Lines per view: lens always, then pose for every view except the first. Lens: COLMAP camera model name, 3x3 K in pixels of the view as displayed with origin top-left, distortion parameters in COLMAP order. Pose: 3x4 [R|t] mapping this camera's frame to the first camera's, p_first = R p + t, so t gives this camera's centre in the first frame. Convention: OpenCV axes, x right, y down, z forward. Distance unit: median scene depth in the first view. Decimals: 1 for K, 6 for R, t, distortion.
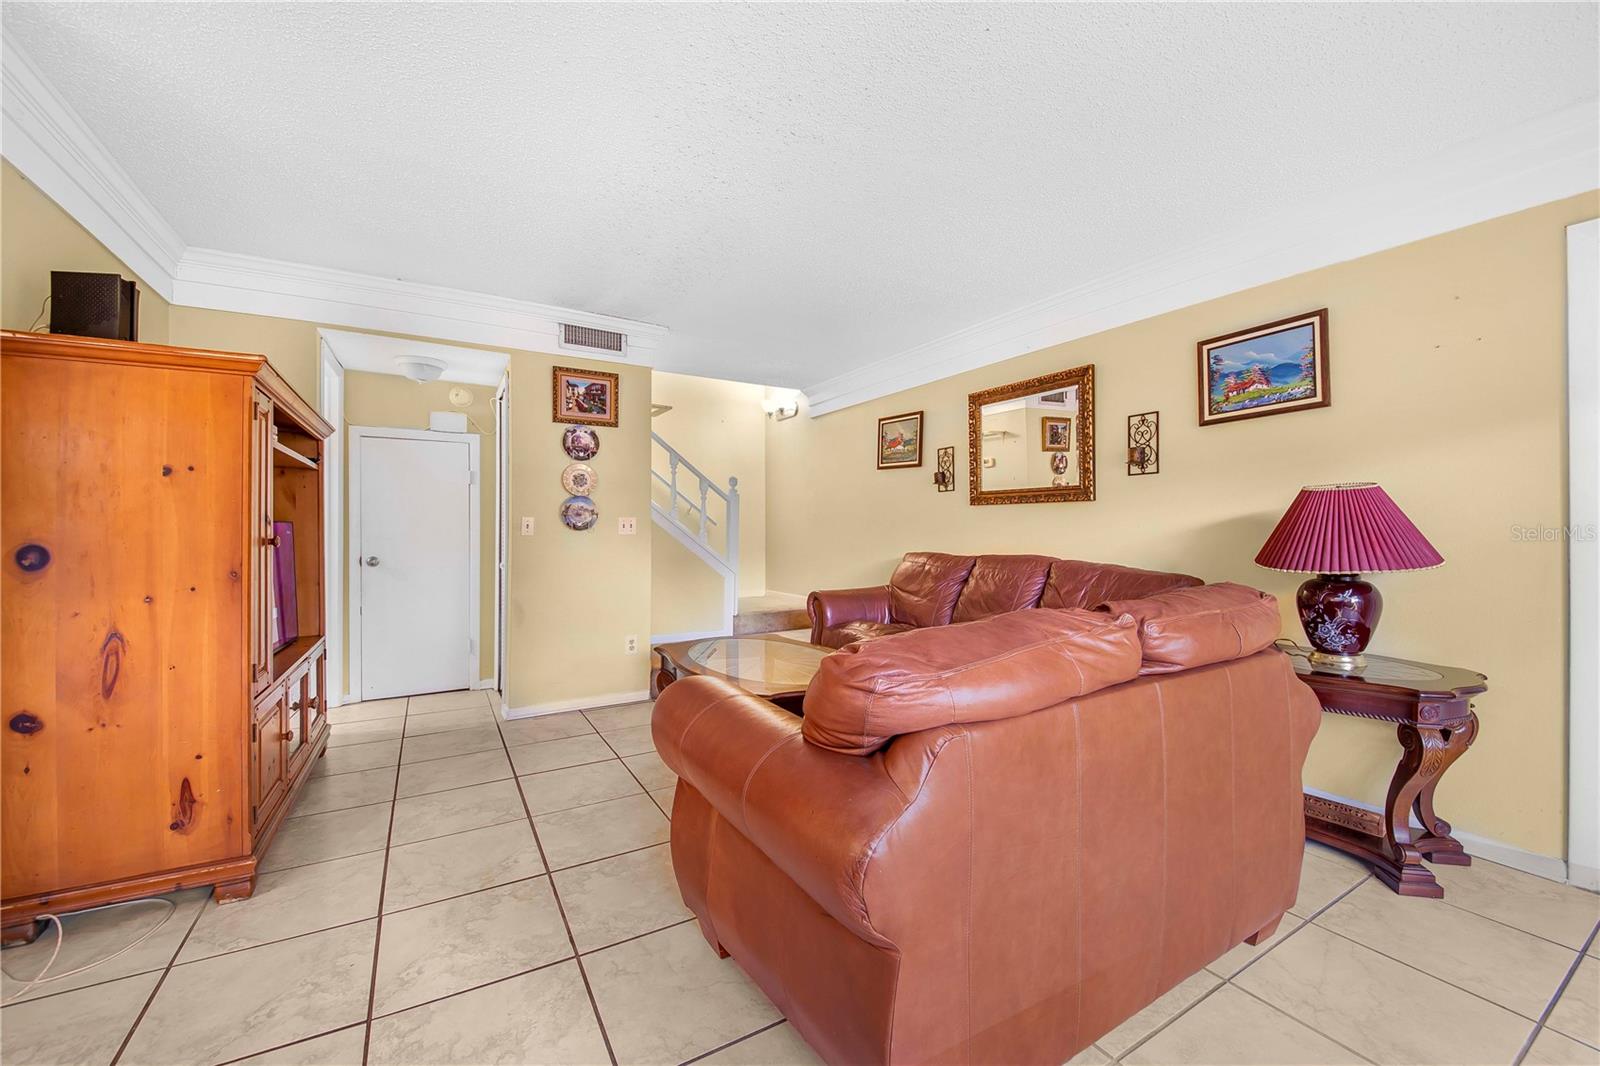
lens RADIAL K [[621.2, 0, 807.3], [0, 621.2, 527.1], [0, 0, 1]] dist [-0.011467, -0.001203]
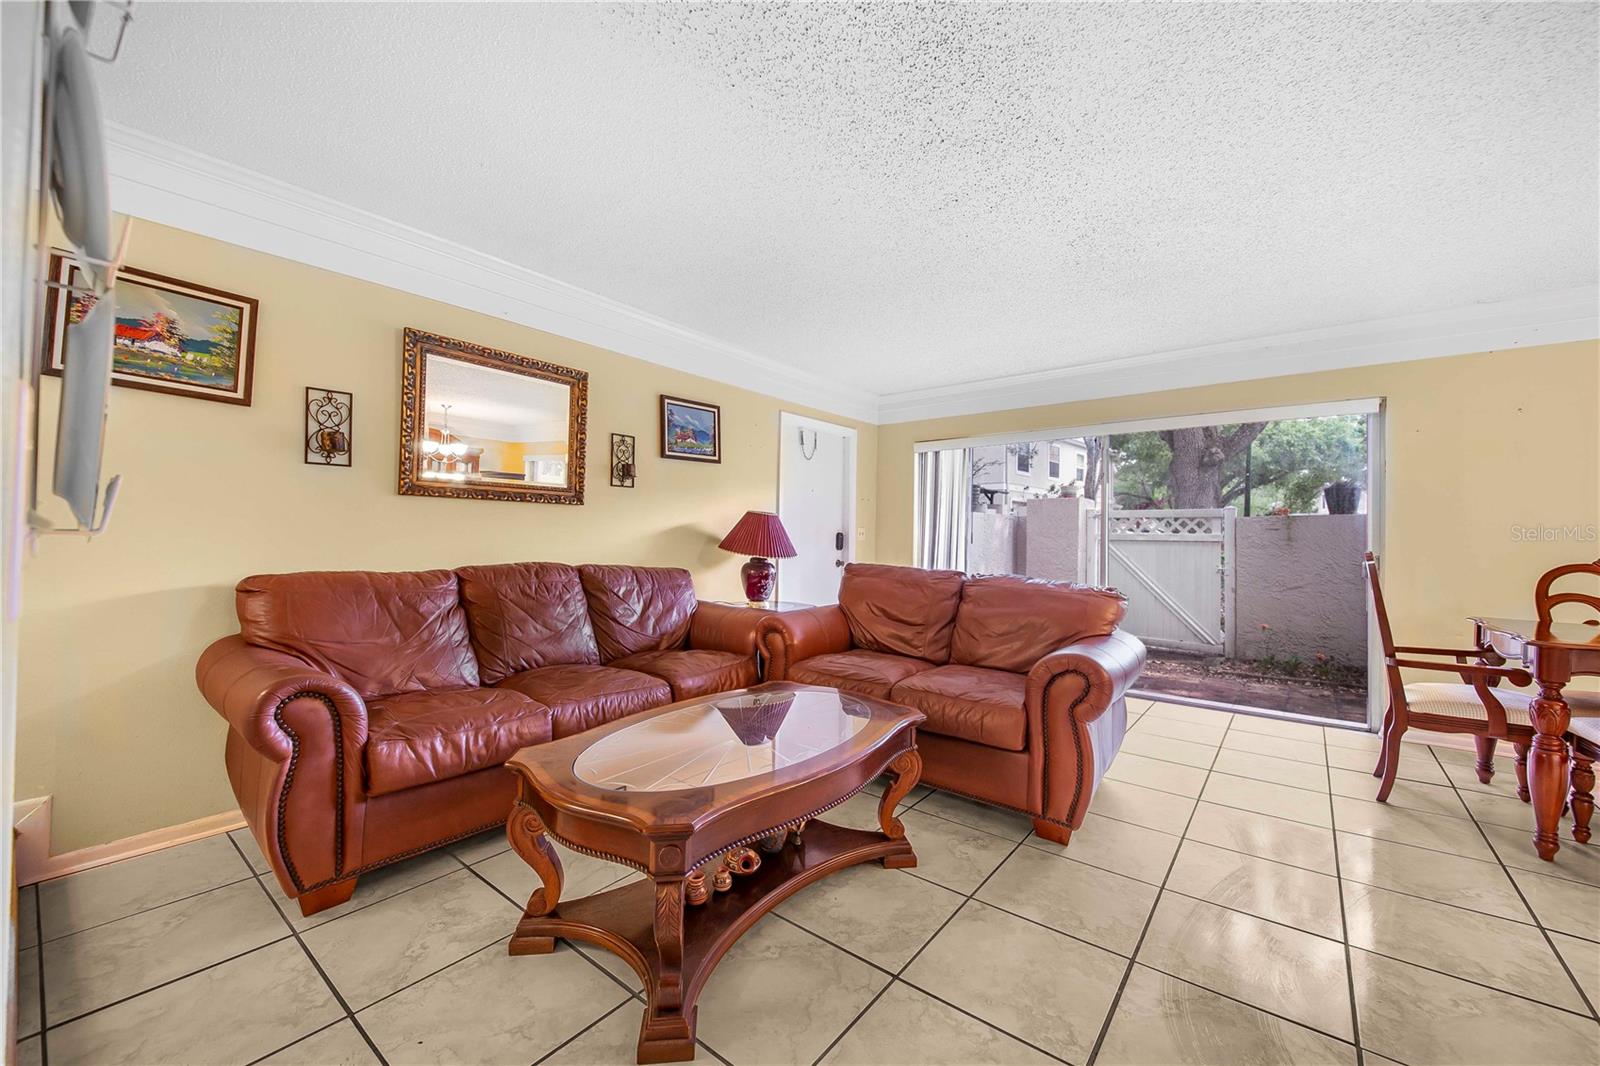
lens RADIAL K [[621.2, 0, 807.7], [0, 621.2, 527.0], [0, 0, 1]] dist [-0.011467, -0.001203]
pose [[-0.366207, 0.019449, 0.930330, -0.559607], [-0.007887, 0.999681, -0.024003, 0.012229], [-0.930500, -0.016128, -0.365936, 0.931905]]
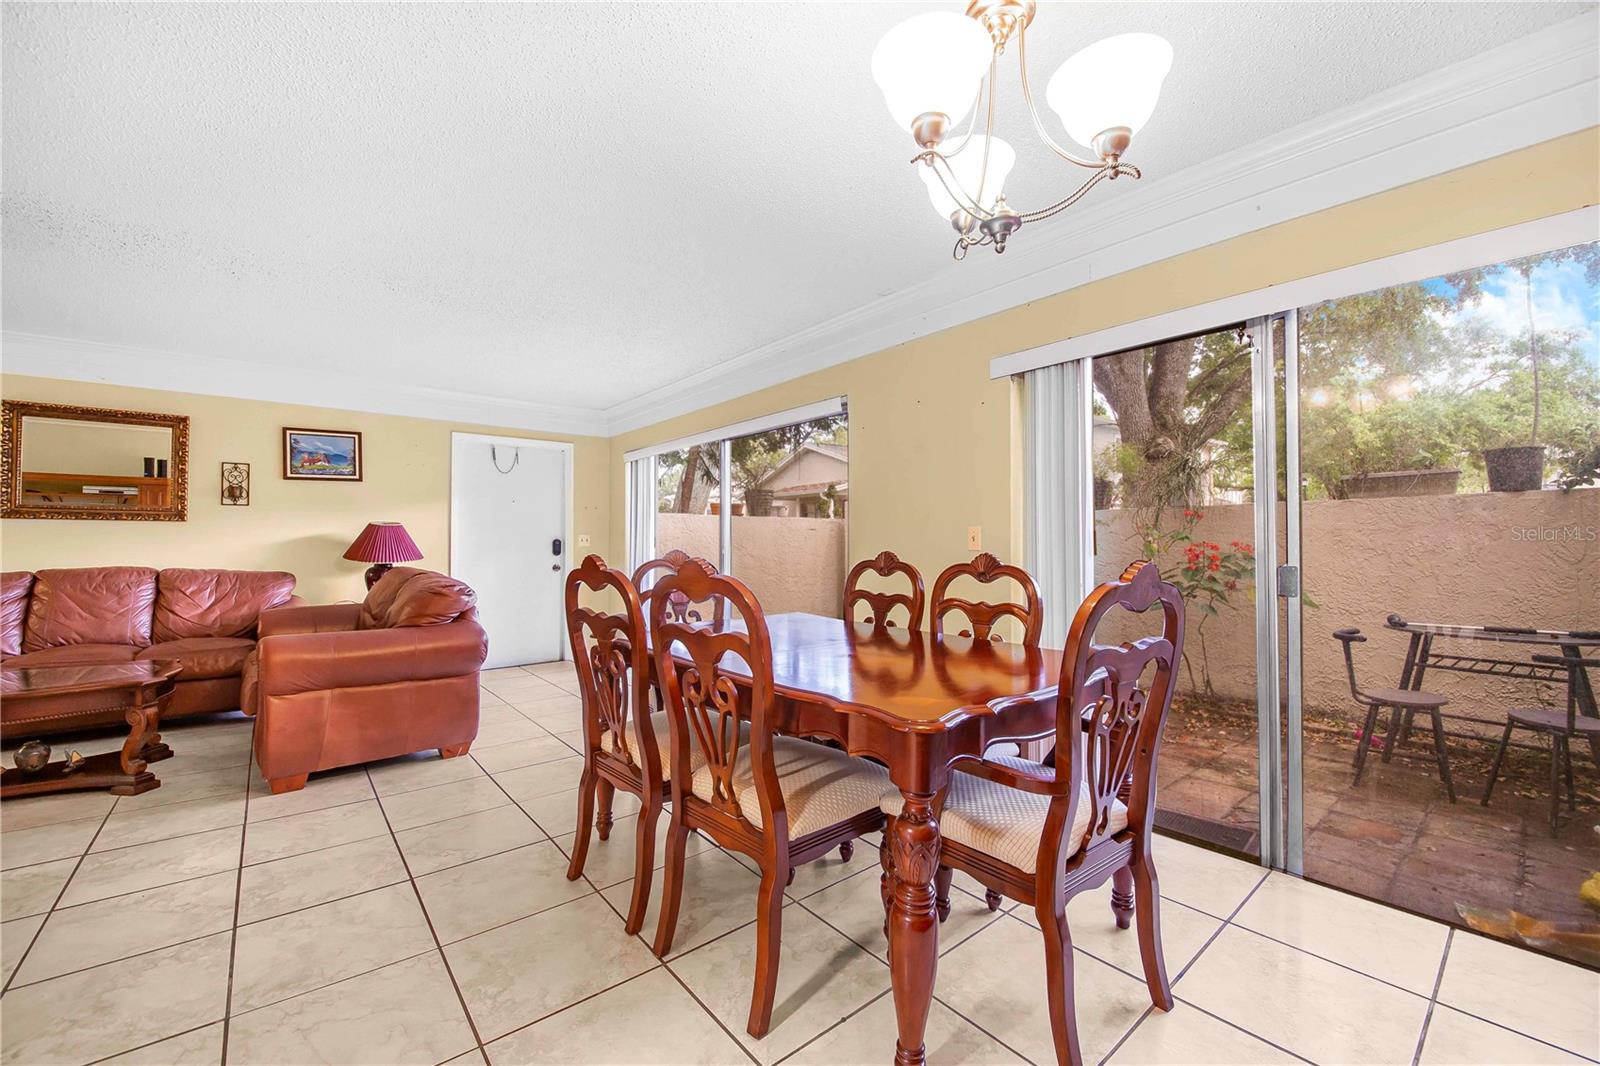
lens RADIAL K [[621.2, 0, 789.5], [0, 621.2, 544.3], [0, 0, 1]] dist [-0.011467, -0.001203]
pose [[-0.174246, 0.013478, 0.984610, -0.905881], [0.007910, 0.999893, -0.012287, 0.027297], [-0.984670, 0.005648, -0.174334, -0.009373]]
